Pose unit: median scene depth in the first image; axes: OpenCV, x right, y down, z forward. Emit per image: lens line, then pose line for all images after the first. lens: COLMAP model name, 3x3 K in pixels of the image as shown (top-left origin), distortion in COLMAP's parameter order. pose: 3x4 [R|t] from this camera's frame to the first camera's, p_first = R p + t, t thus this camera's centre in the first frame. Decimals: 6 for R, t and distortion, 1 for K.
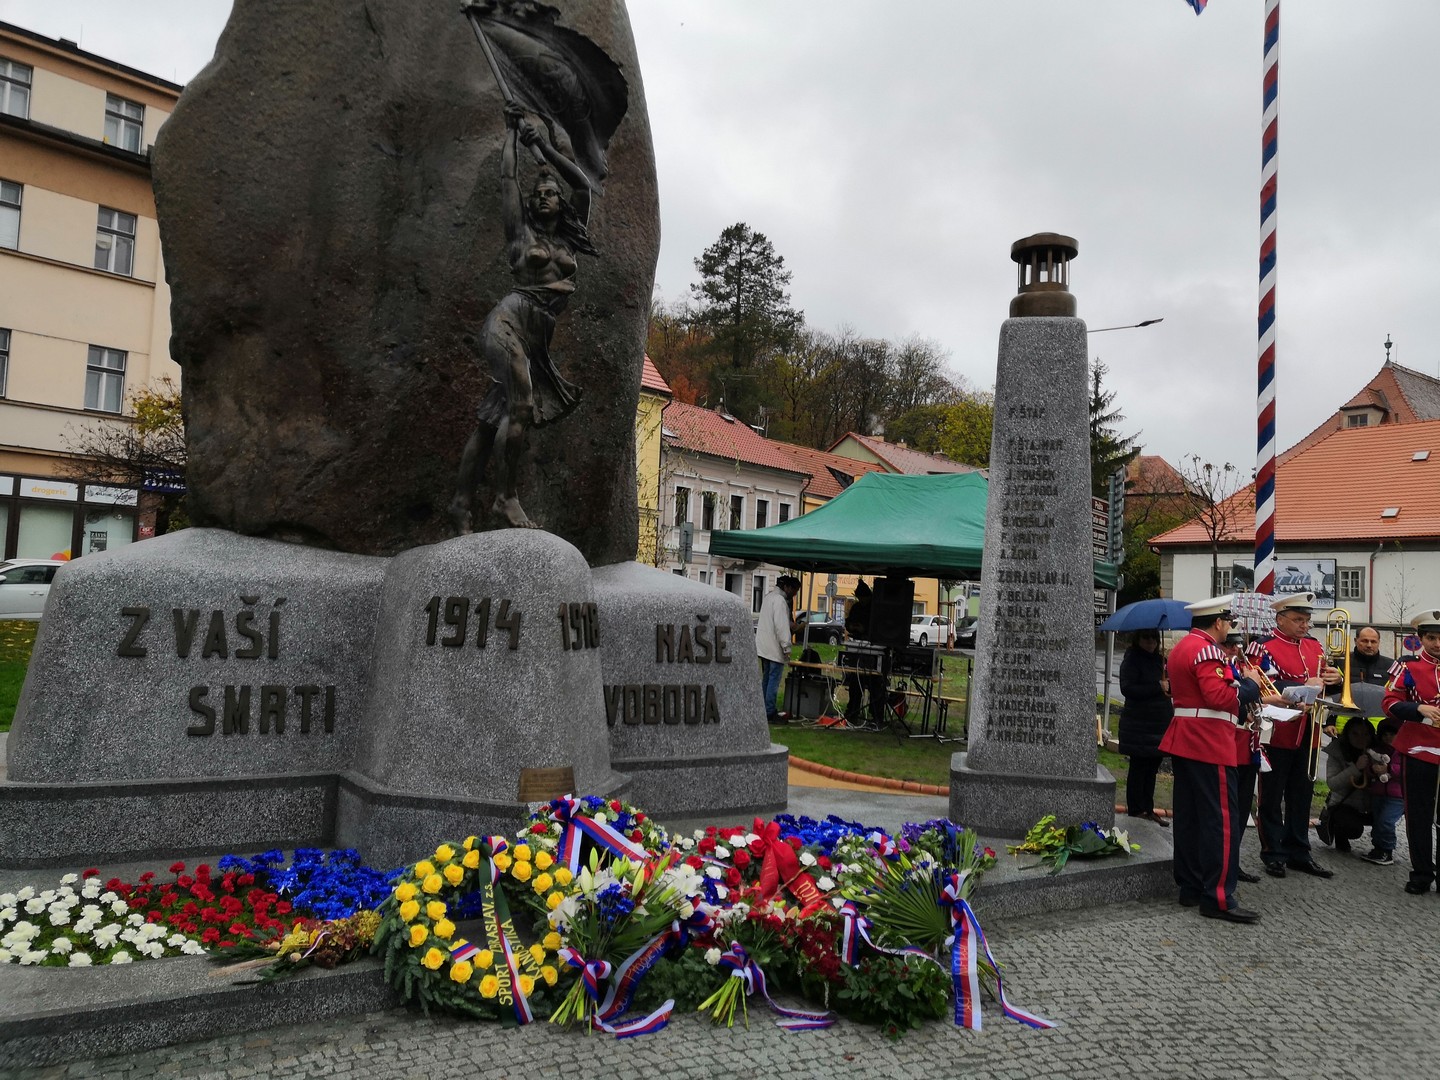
lens RADIAL K [[1093.9, 0, 729.5], [0, 1093.9, 533.5], [0, 0, 1]] dist [-0.009052, 0.032544]
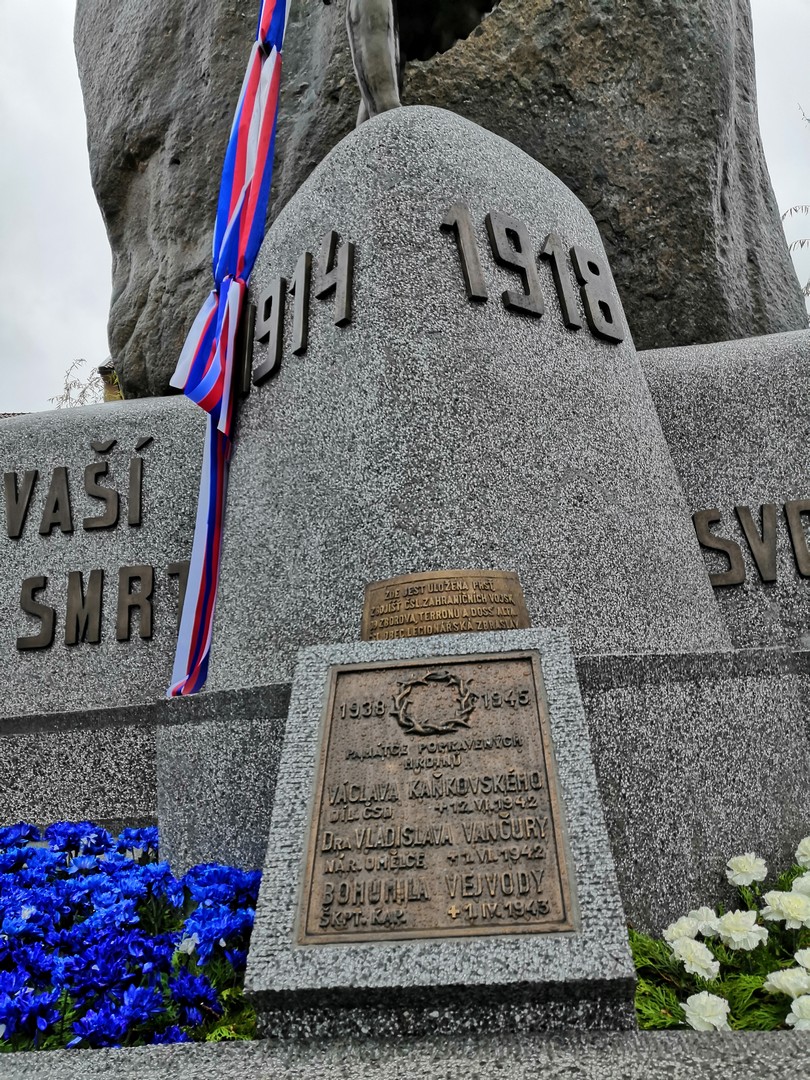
lens RADIAL K [[820.4, 0, 410.6], [0, 820.4, 541.2], [0, 0, 1]] dist [-0.009052, 0.032544]
pose [[0.764143, -0.224959, -0.604549, -0.007682], [0.152764, 0.973667, -0.169219, 0.223381], [0.626697, 0.036955, 0.778386, 0.714076]]
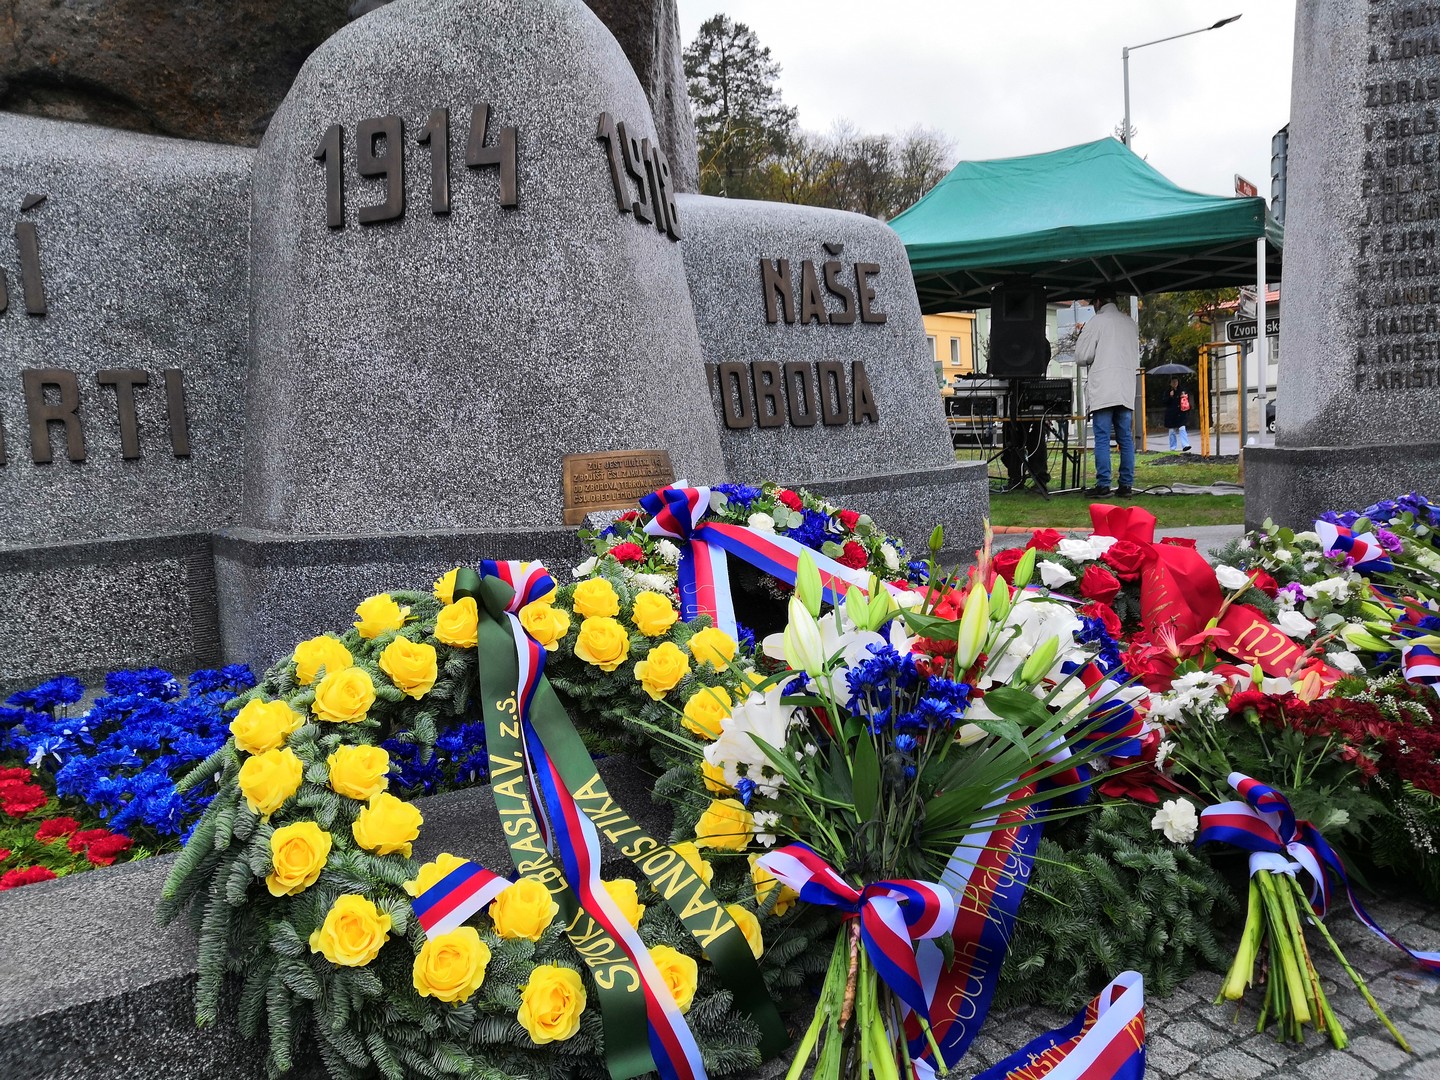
lens RADIAL K [[1093.9, 0, 723.9], [0, 1093.9, 539.0], [0, 0, 1]] dist [-0.009052, 0.032544]
pose [[0.994529, -0.101213, -0.025858, -0.102414], [0.103948, 0.983396, 0.148755, 0.168498], [0.010372, -0.150629, 0.988536, 0.485274]]
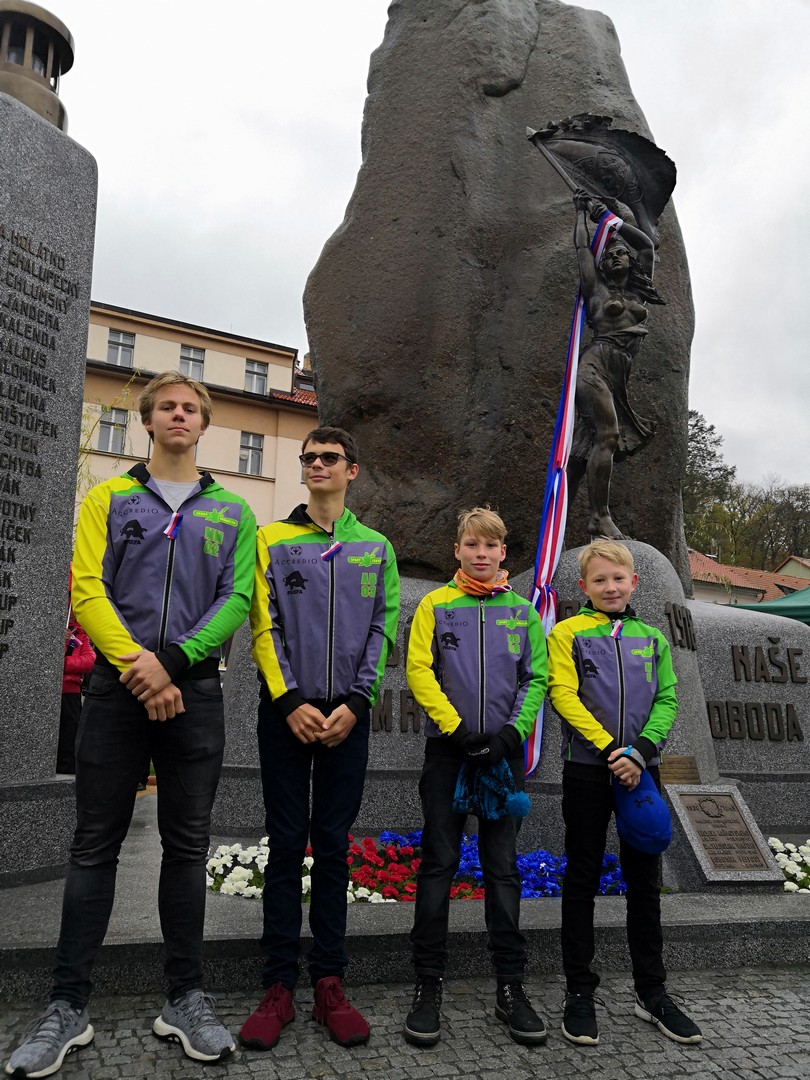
lens RADIAL K [[820.4, 0, 396.2], [0, 820.4, 543.4], [0, 0, 1]] dist [-0.009052, 0.032544]
pose [[0.945350, -0.078982, -0.316346, -0.137805], [0.033600, 0.988651, -0.146427, 0.109178], [0.324321, 0.127796, 0.937275, 0.150757]]
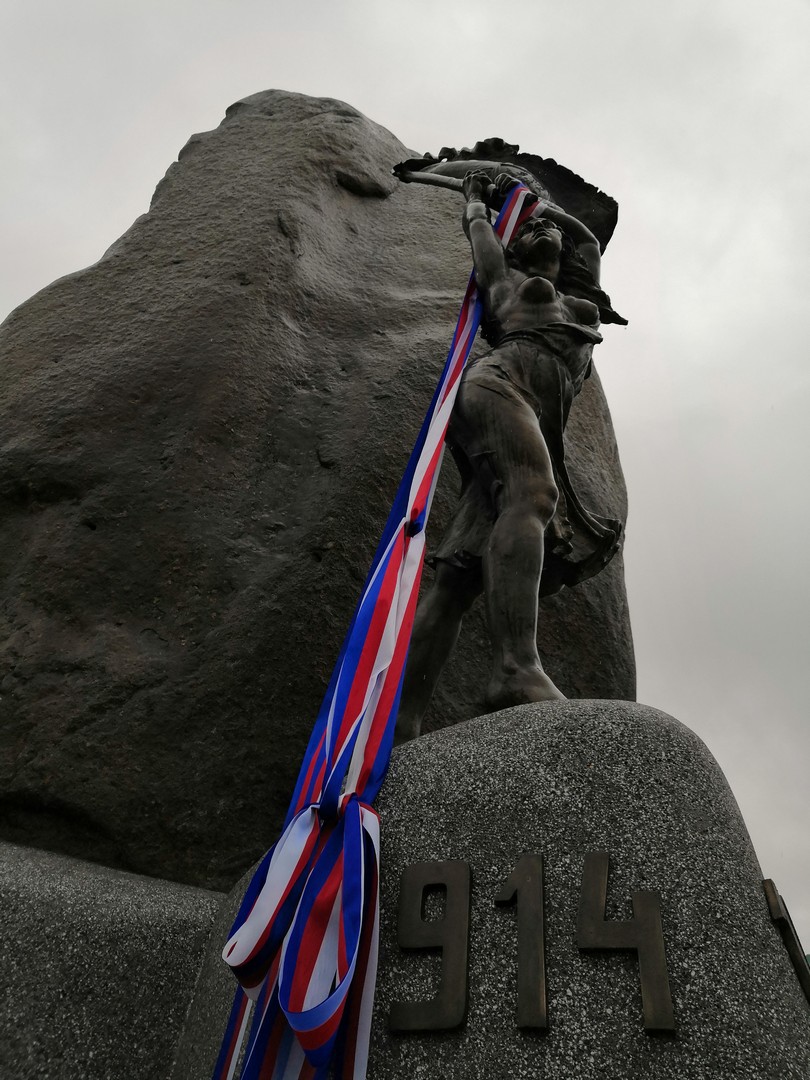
lens RADIAL K [[820.4, 0, 402.1], [0, 820.4, 543.8], [0, 0, 1]] dist [-0.009052, 0.032544]
pose [[0.992657, -0.075508, -0.094500, -0.214304], [0.006410, 0.812978, -0.582259, 0.114347], [0.120792, 0.577378, 0.807492, 0.704214]]
